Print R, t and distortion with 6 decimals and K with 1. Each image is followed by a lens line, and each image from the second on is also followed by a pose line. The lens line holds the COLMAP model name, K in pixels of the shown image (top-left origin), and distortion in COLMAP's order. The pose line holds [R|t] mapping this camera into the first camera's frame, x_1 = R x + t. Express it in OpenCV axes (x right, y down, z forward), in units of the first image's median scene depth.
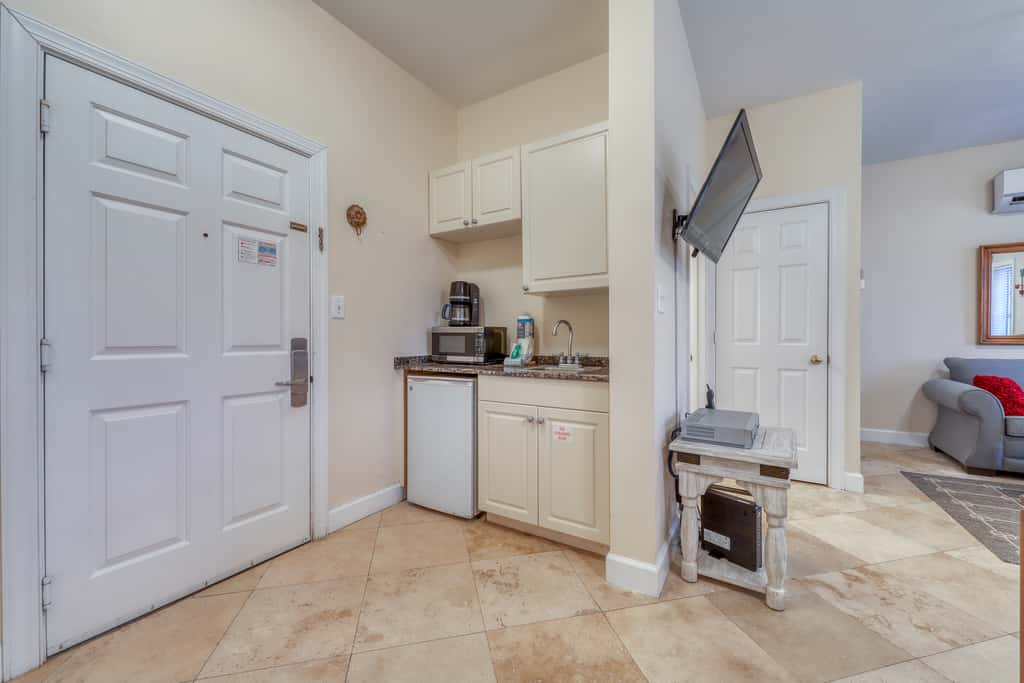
lens RADIAL K [[403.9, 0, 512.0], [0, 403.9, 341.5], [0, 0, 1]] dist [-0.001105, -0.000181]
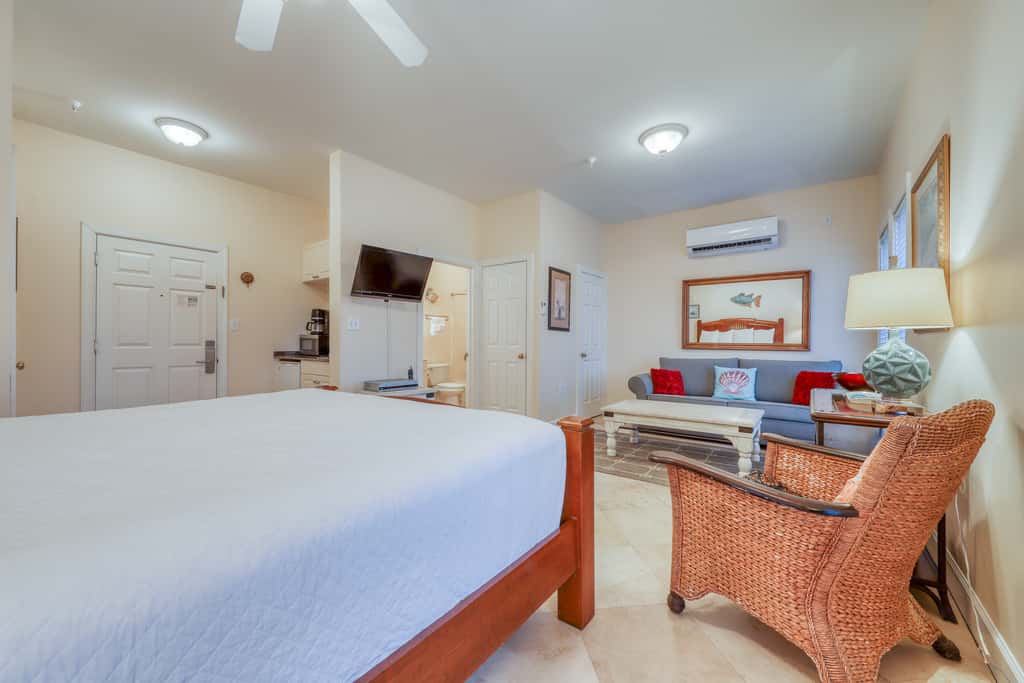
lens RADIAL K [[408.8, 0, 509.1], [0, 408.8, 345.3], [0, 0, 1]] dist [-0.000966, -0.000087]
pose [[0.993685, 0.008354, -0.111897, 1.148896], [-0.008594, 0.999962, -0.001664, 0.006035], [0.111879, 0.002615, 0.993718, -0.853512]]
